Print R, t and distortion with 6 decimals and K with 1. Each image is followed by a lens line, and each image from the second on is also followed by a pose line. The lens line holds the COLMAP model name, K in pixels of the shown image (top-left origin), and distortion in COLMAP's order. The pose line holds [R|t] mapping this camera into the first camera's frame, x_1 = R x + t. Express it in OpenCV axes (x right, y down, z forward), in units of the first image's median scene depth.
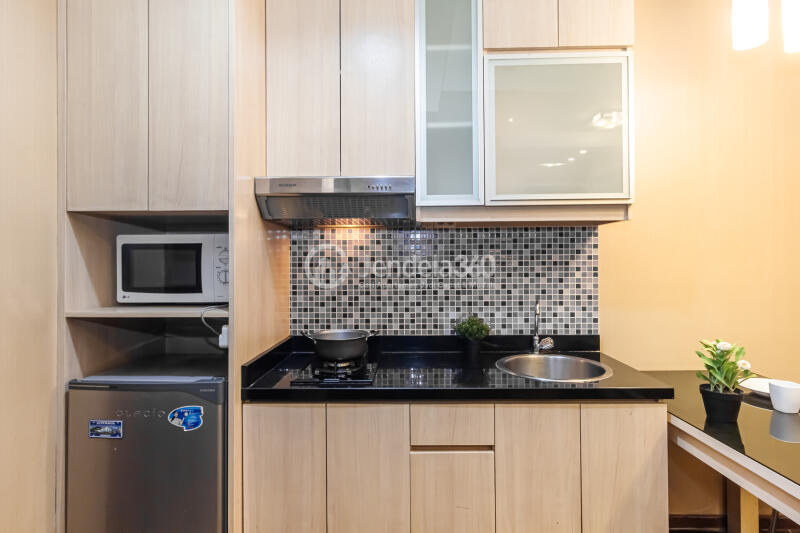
lens RADIAL K [[421.5, 0, 399.9], [0, 421.5, 260.7], [0, 0, 1]] dist [-0.001184, -0.000479]
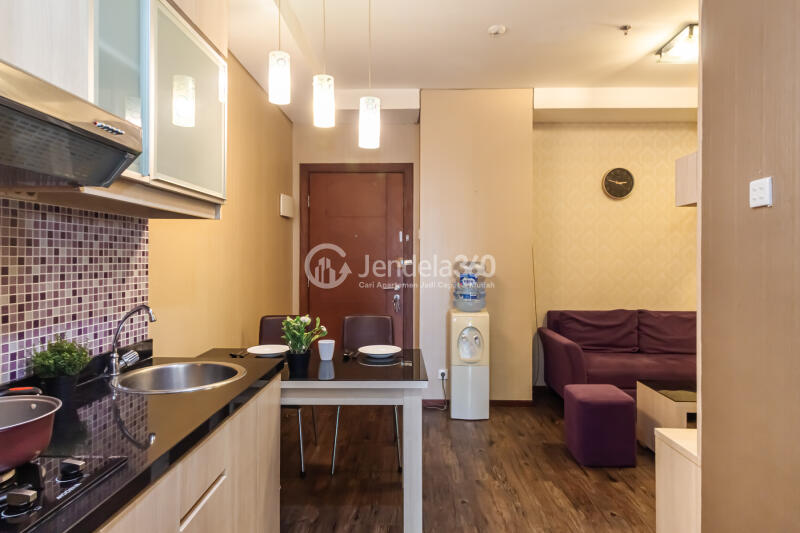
lens RADIAL K [[475.4, 0, 409.8], [0, 475.4, 253.7], [0, 0, 1]] dist [0.005249, 0.000716]
pose [[-0.027309, 0.017499, 0.999474, -0.568599], [0.001246, 0.999847, -0.017472, 0.010590], [-0.999626, 0.000769, -0.027326, 0.464324]]
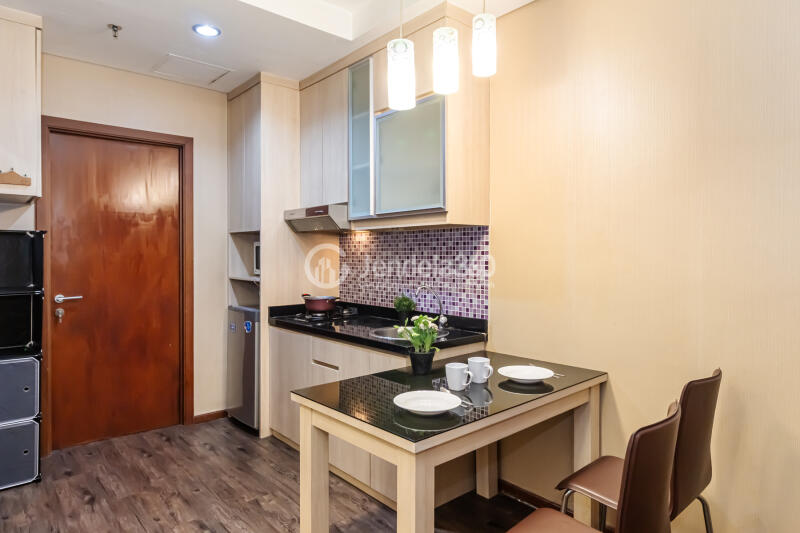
lens RADIAL K [[475.4, 0, 400.2], [0, 475.4, 260.3], [0, 0, 1]] dist [0.005249, 0.000716]
pose [[0.678400, 0.014796, -0.734544, 1.259262], [-0.002305, 0.999835, 0.018011, -0.010461], [0.734689, -0.010526, 0.678322, -0.060244]]
